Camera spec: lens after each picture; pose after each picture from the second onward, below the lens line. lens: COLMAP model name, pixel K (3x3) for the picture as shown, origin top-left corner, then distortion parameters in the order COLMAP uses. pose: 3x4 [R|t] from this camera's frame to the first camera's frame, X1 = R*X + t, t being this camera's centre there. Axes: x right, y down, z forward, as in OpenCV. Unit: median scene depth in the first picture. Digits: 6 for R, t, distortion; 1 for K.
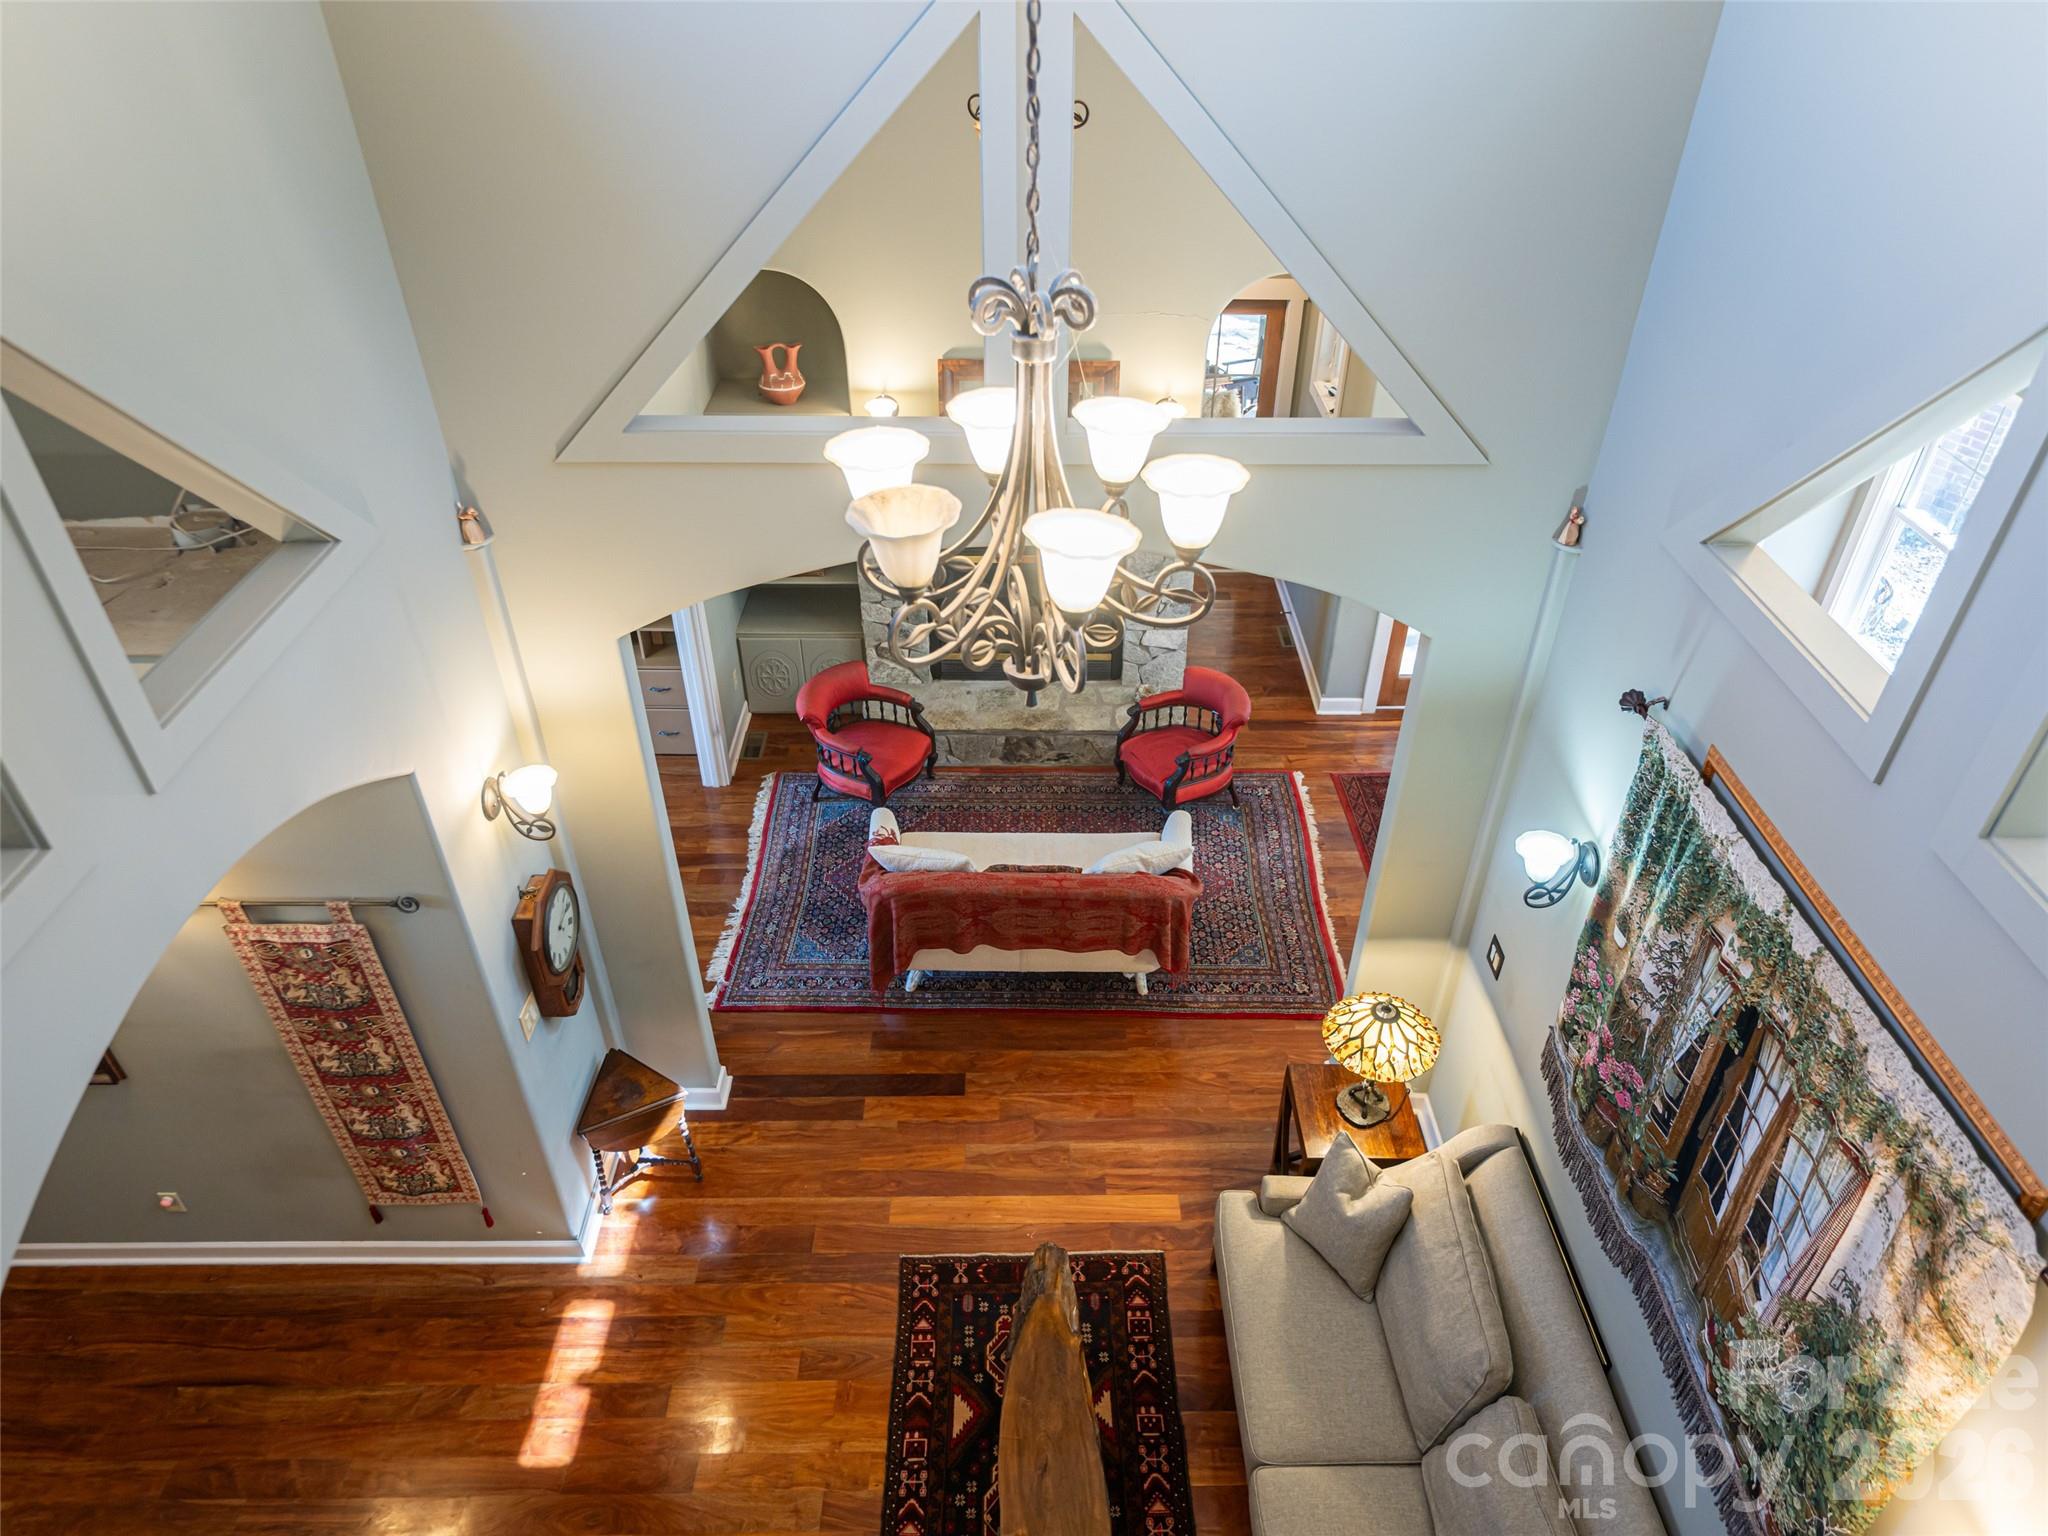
lens RADIAL K [[1280.9, 0, 1049.2], [0, 1280.9, 752.5], [0, 0, 1]] dist [0.000268, 0.001944]
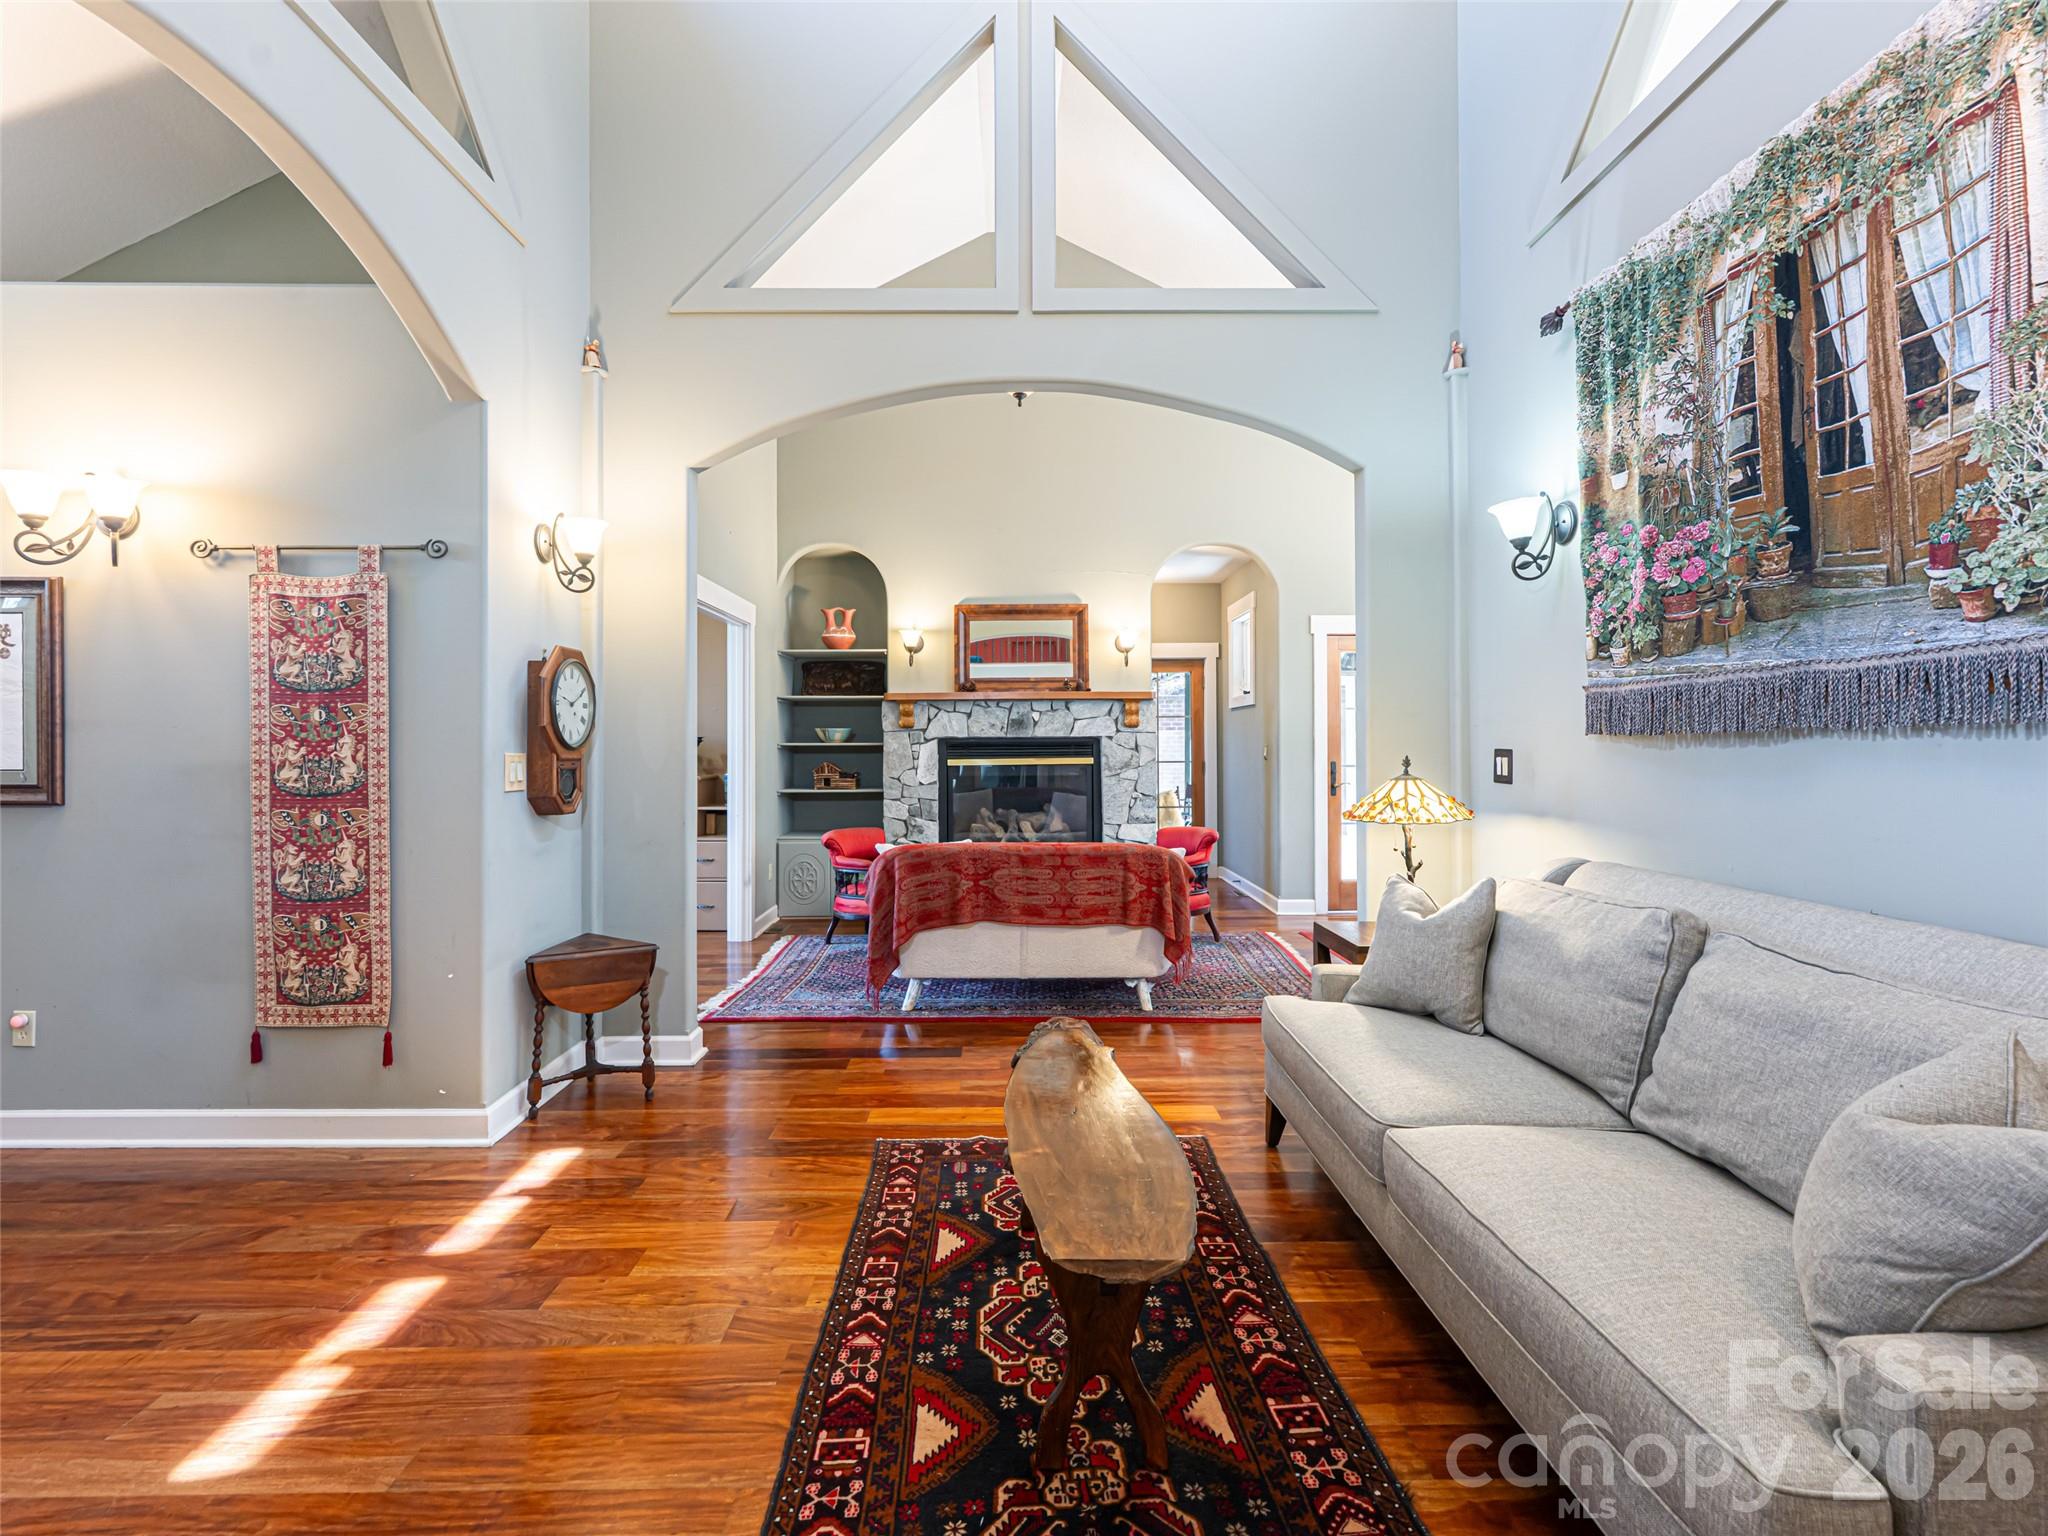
lens RADIAL K [[938.2, 0, 1017.2], [0, 938.2, 727.0], [0, 0, 1]] dist [-0.001719, 0.001394]
pose [[0.999860, -0.015044, -0.007332, -0.021706], [0.007699, 0.802489, -0.596617, 0.569526], [0.014860, 0.596477, 0.802493, 0.397091]]
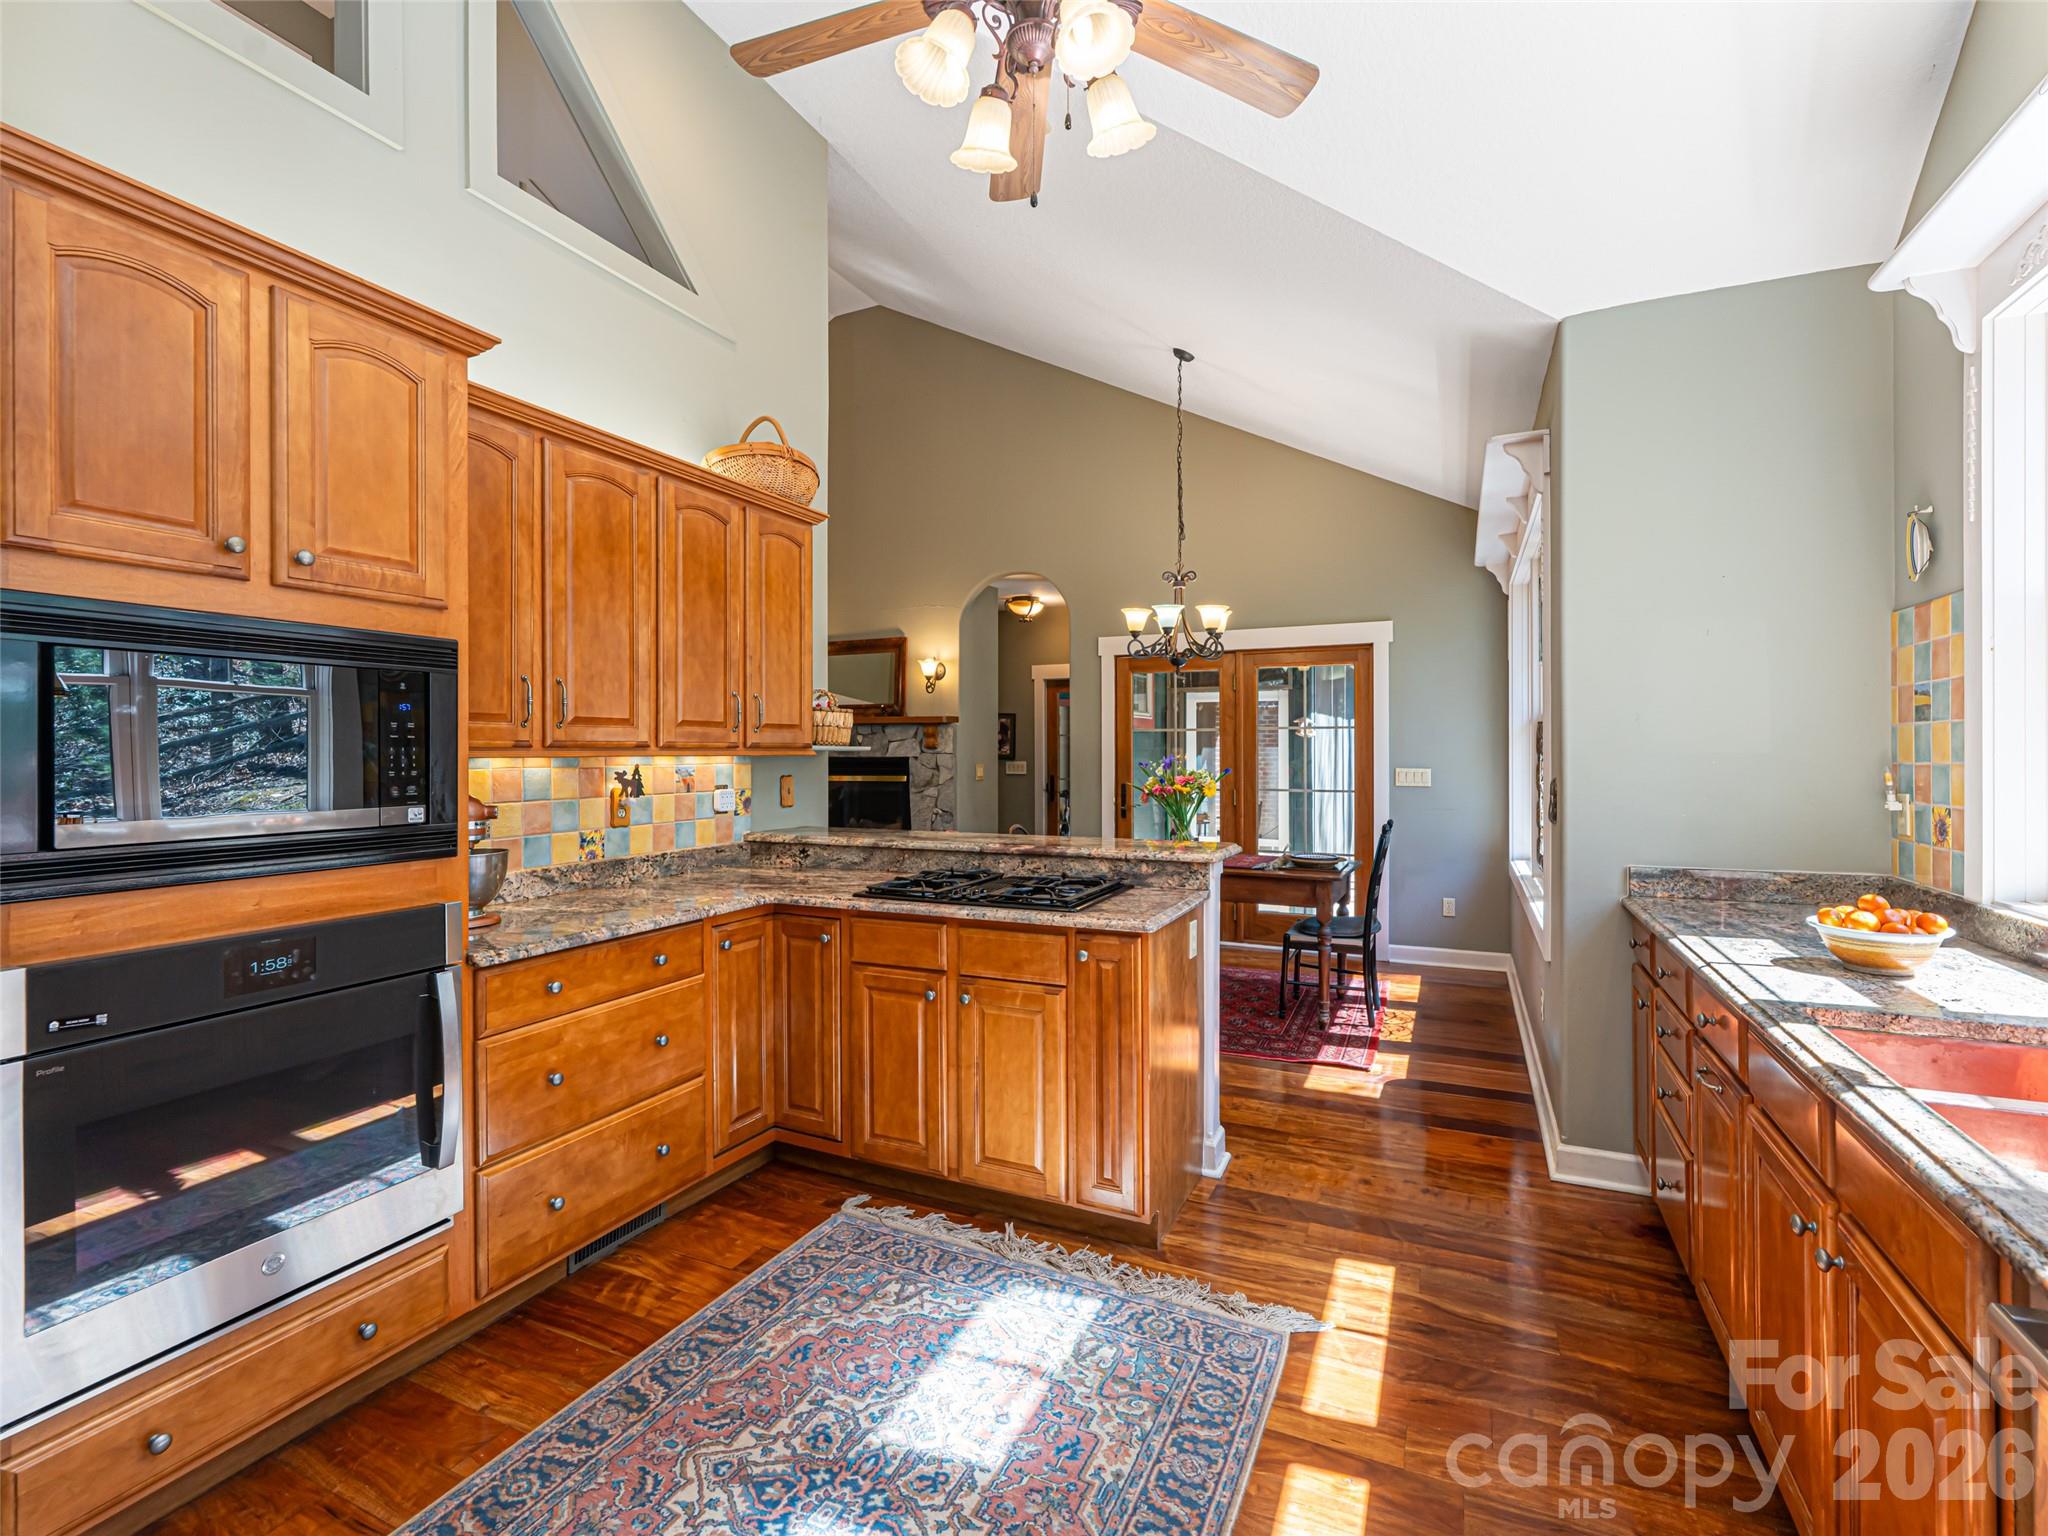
lens RADIAL K [[938.2, 0, 1006.8], [0, 938.2, 752.3], [0, 0, 1]] dist [-0.001719, 0.001394]
pose [[0.900493, -0.009499, -0.434768, 0.928600], [-0.245310, 0.814416, -0.525880, 0.517105], [0.359077, 0.580204, 0.731045, 0.449079]]
